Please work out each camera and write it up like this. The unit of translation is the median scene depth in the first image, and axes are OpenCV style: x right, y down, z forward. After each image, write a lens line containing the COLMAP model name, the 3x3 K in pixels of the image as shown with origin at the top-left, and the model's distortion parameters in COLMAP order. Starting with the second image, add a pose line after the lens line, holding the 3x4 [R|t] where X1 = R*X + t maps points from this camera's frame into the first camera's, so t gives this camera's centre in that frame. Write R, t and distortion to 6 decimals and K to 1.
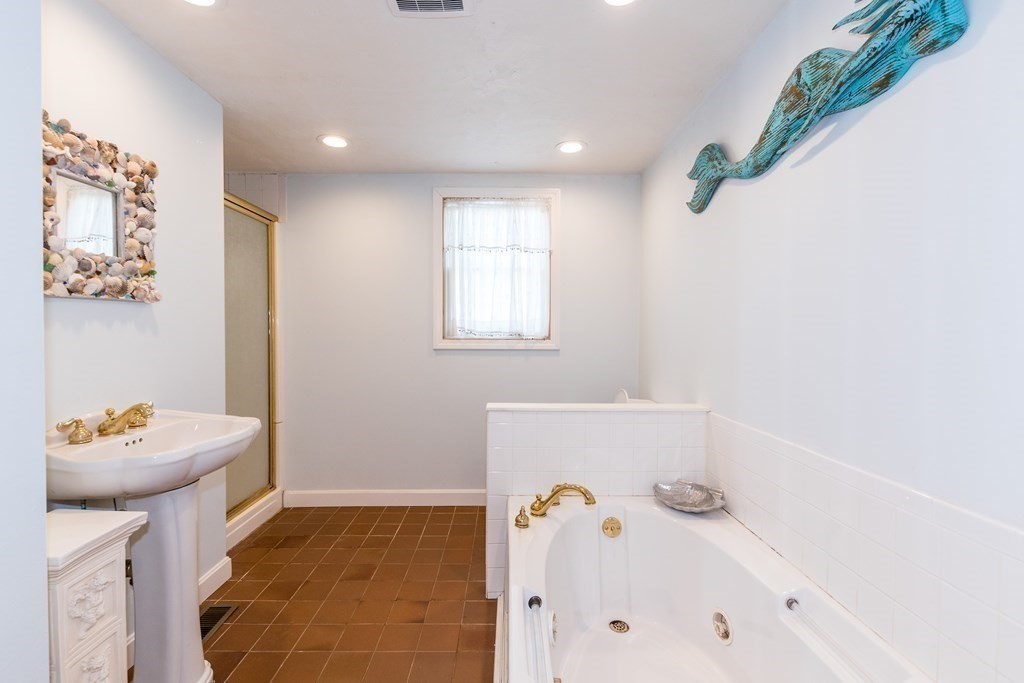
lens RADIAL K [[444.6, 0, 510.8], [0, 444.6, 340.9], [0, 0, 1]] dist [0.006638, -0.002055]
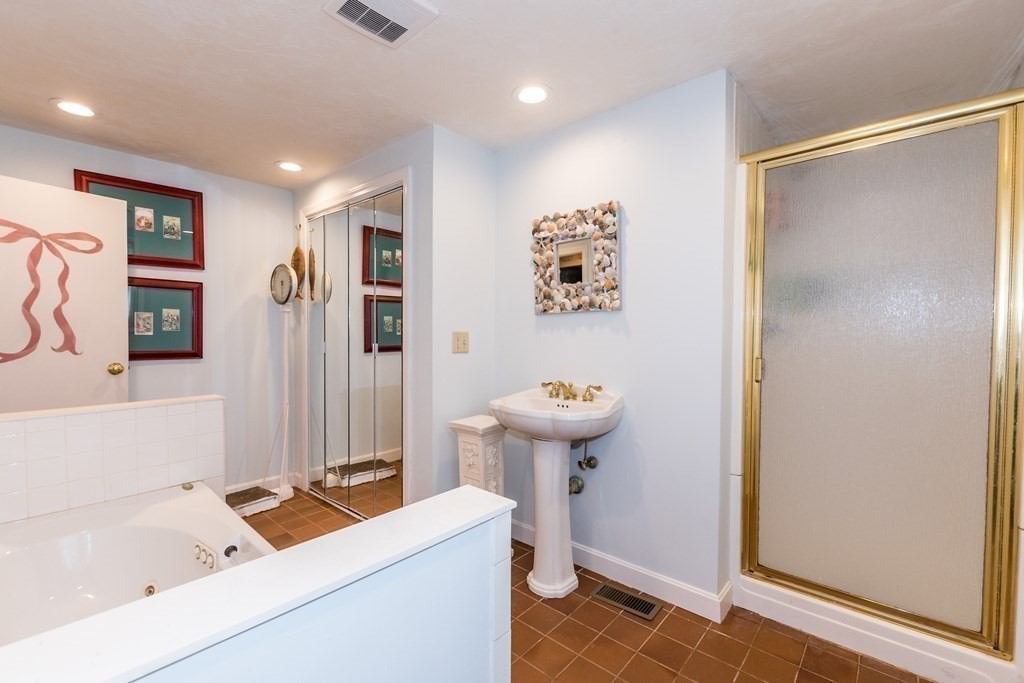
lens RADIAL K [[444.6, 0, 513.8], [0, 444.6, 337.9], [0, 0, 1]] dist [0.006638, -0.002055]
pose [[-0.679556, 0.011286, -0.733537, 0.353025], [-0.015123, 0.999454, 0.029387, -0.043463], [0.733468, 0.031064, -0.679014, 1.792684]]
